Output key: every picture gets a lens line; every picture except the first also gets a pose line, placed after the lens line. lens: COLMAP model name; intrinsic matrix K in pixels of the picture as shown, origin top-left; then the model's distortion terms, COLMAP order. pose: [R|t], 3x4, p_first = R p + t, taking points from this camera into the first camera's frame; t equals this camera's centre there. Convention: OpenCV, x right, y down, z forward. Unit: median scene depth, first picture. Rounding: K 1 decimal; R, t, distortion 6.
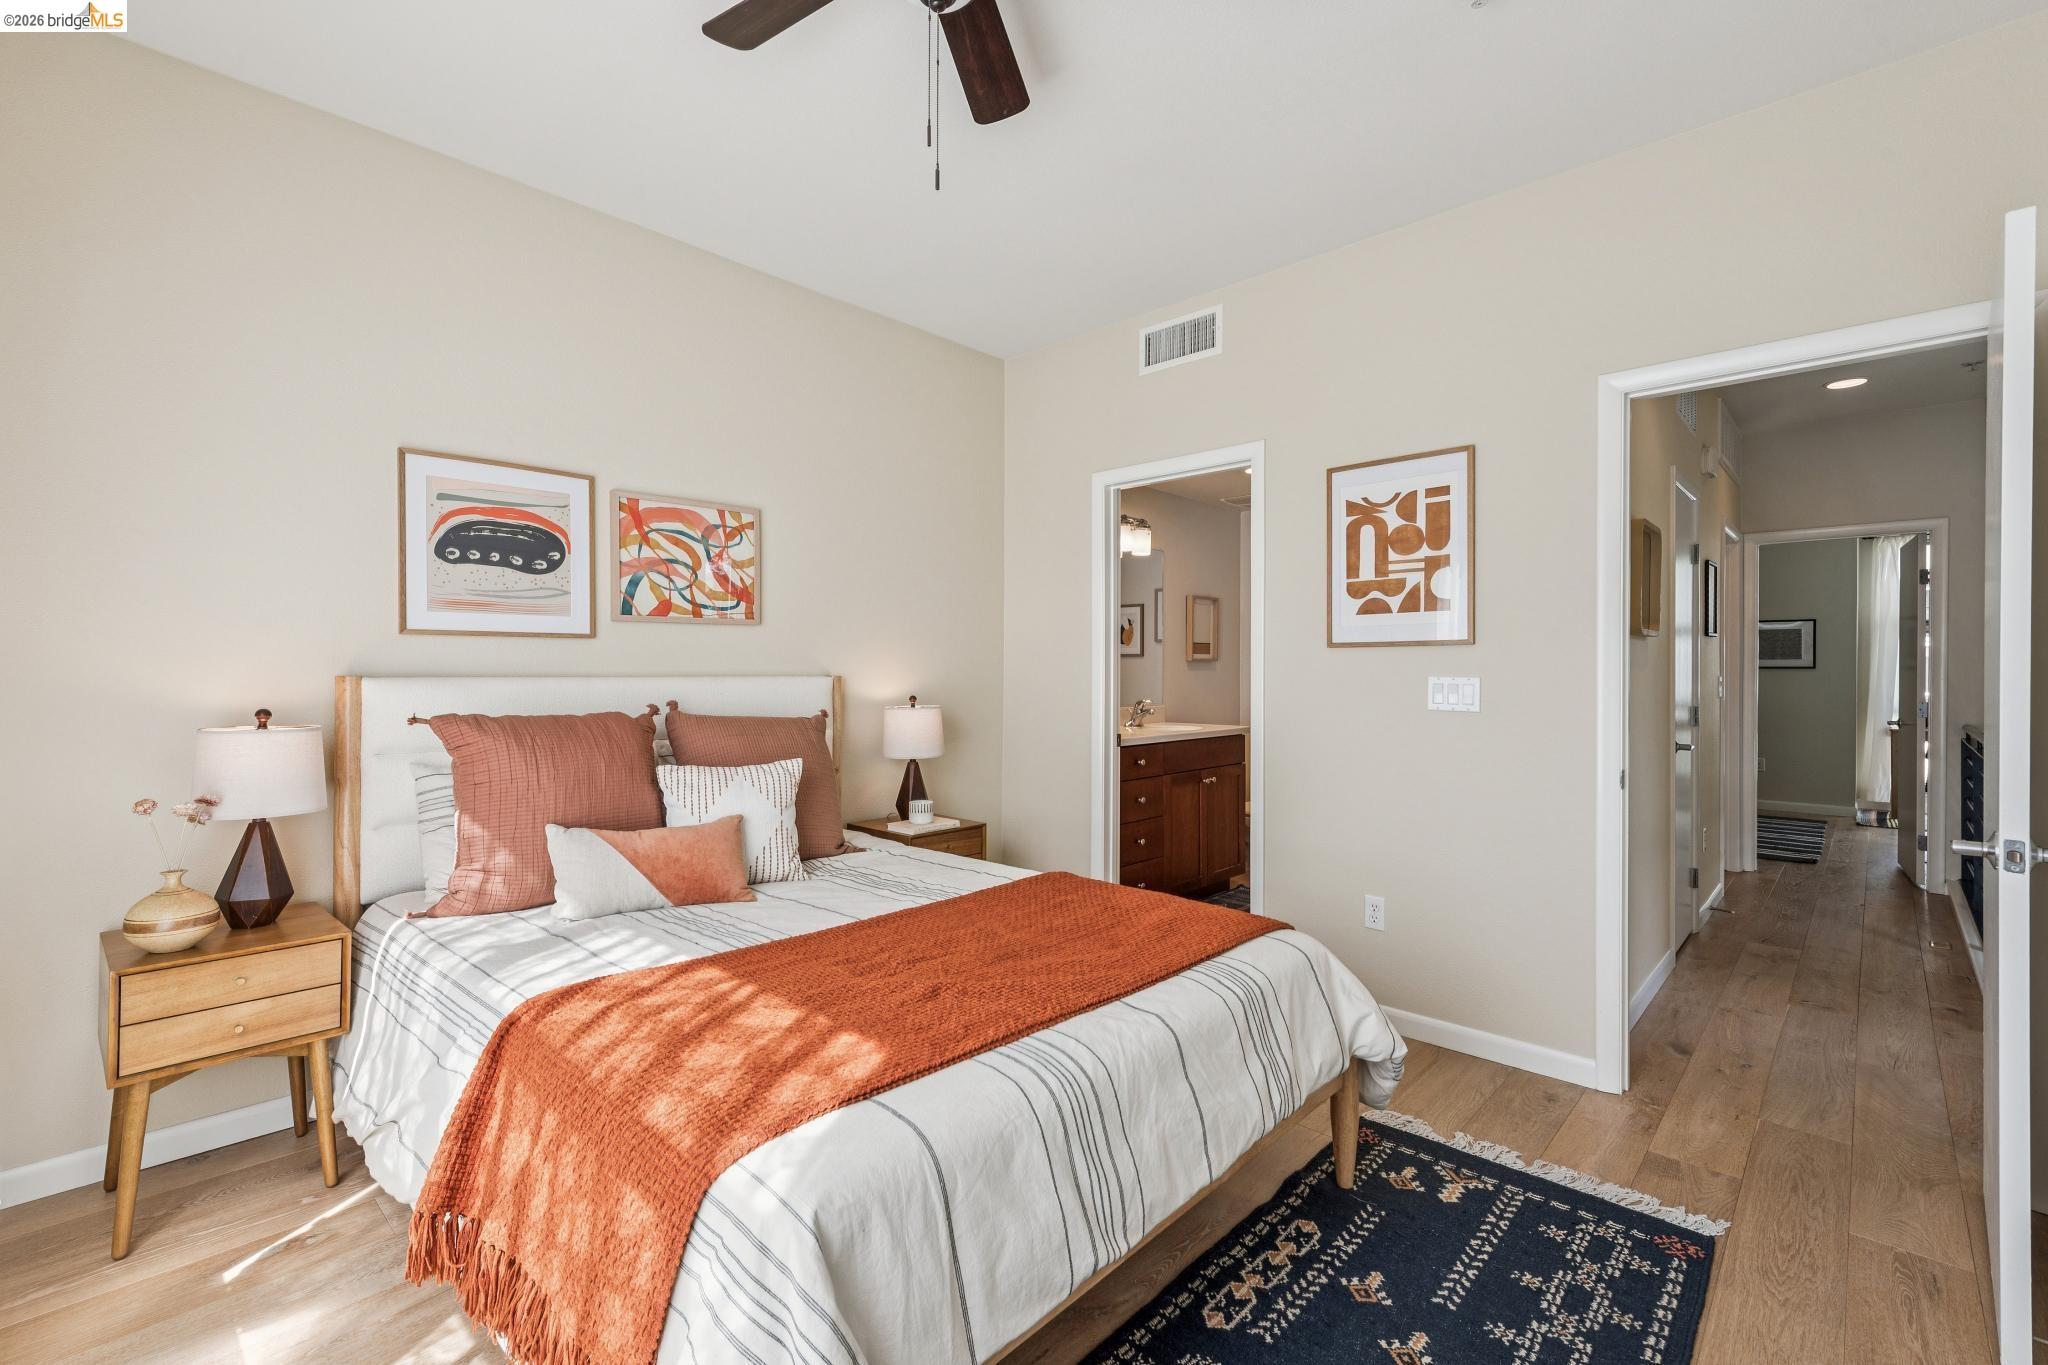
lens RADIAL K [[897.5, 0, 1030.4], [0, 897.5, 675.2], [0, 0, 1]] dist [0.013922, -0.000557]
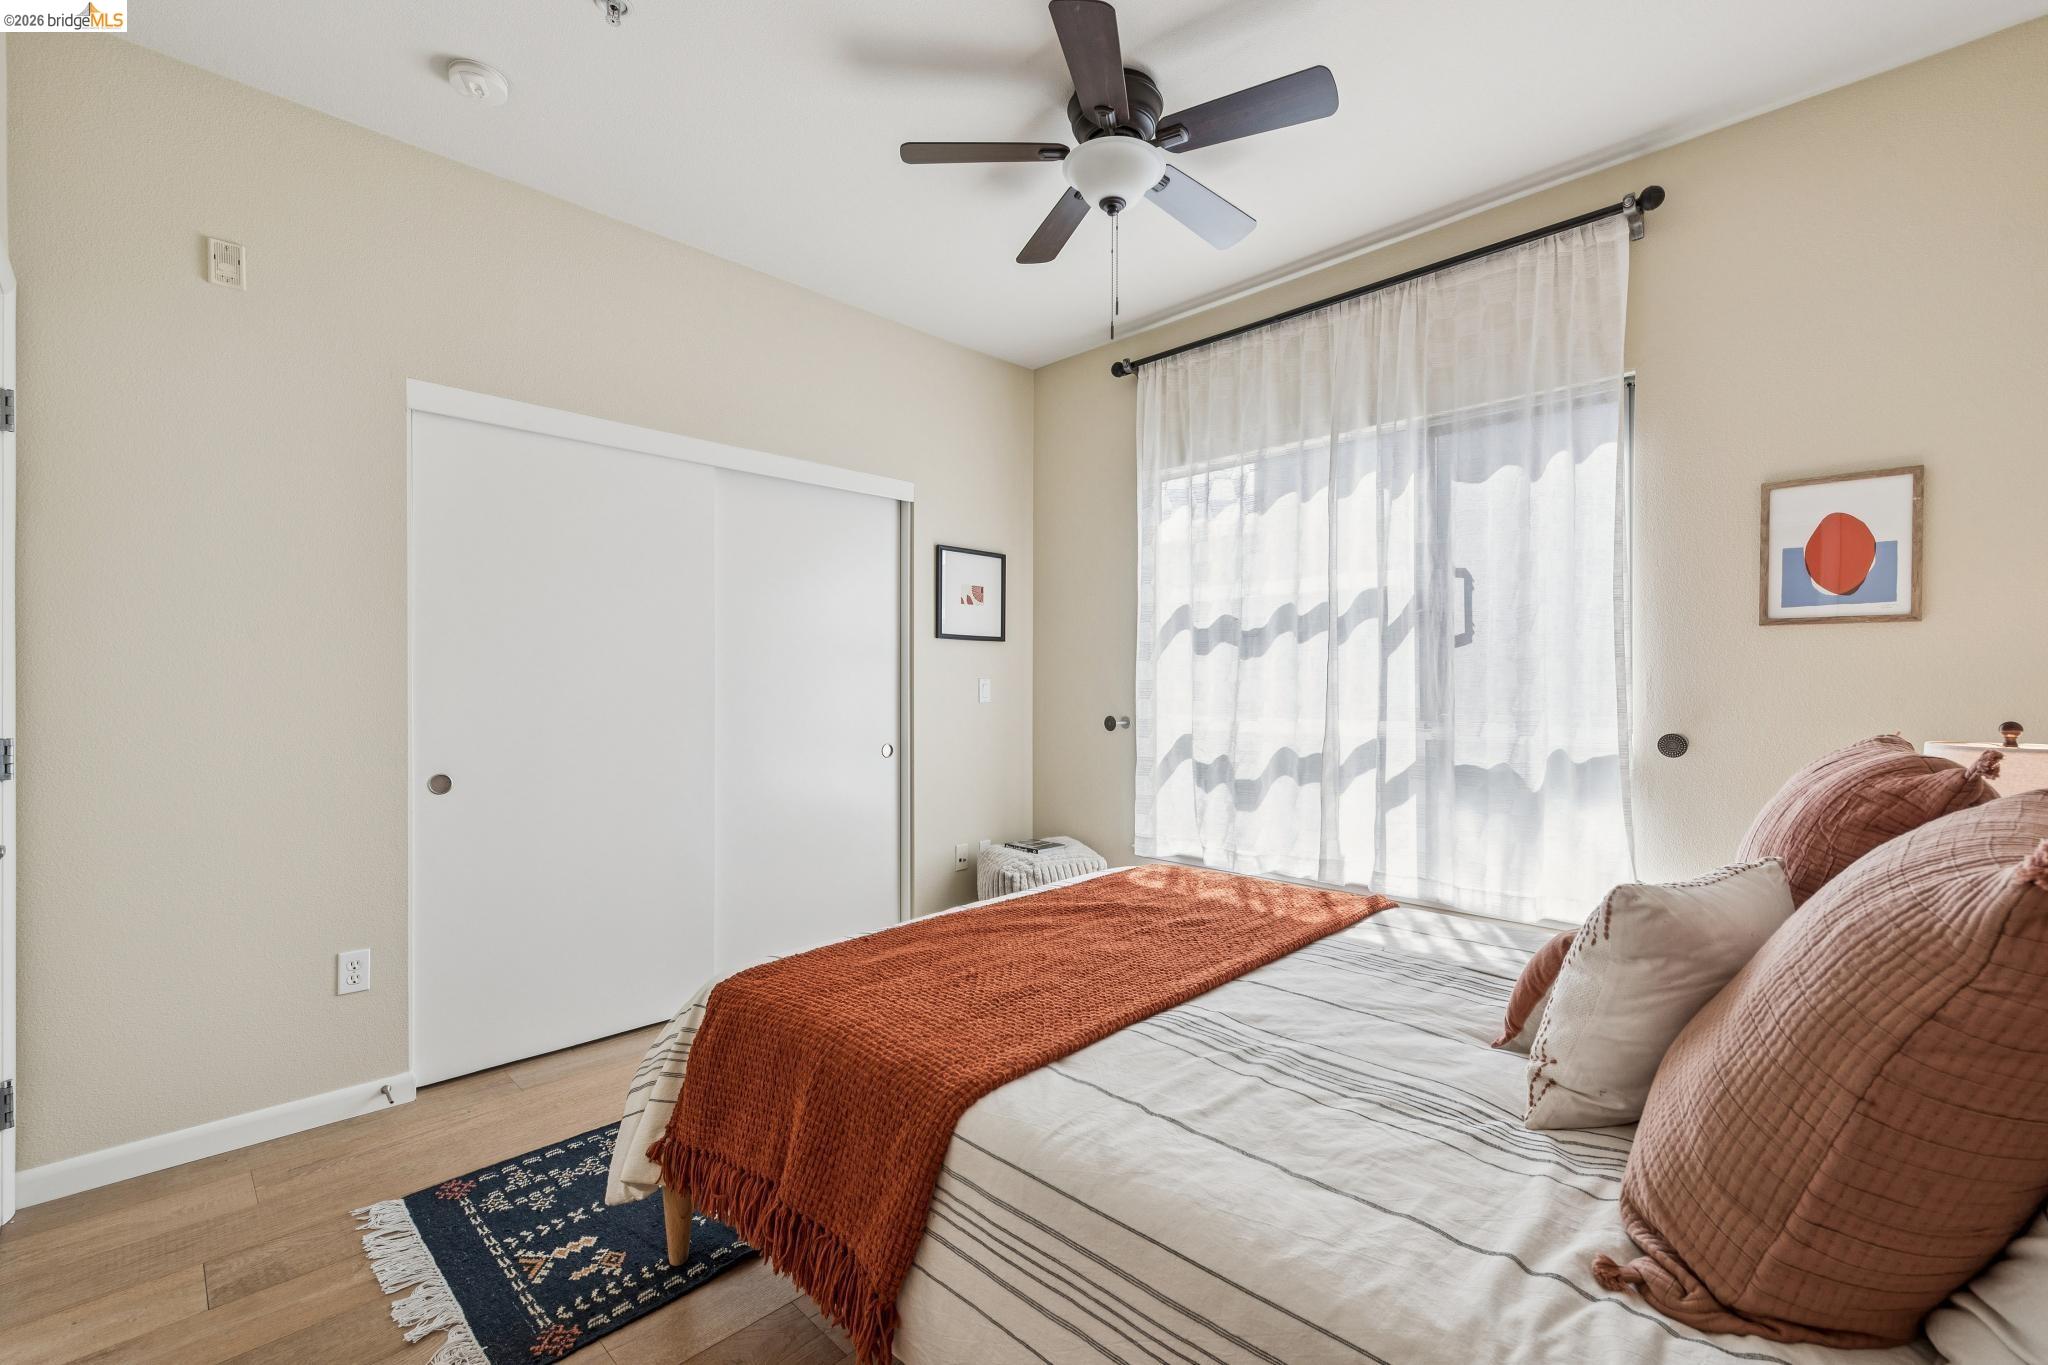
lens RADIAL K [[897.5, 0, 1030.4], [0, 897.5, 675.2], [0, 0, 1]] dist [0.013922, -0.000557]
pose [[-0.999567, -0.006790, 0.028616, -0.007592], [-0.006765, 0.999977, 0.000956, 0.001614], [-0.028622, 0.000762, -0.999590, 1.833841]]
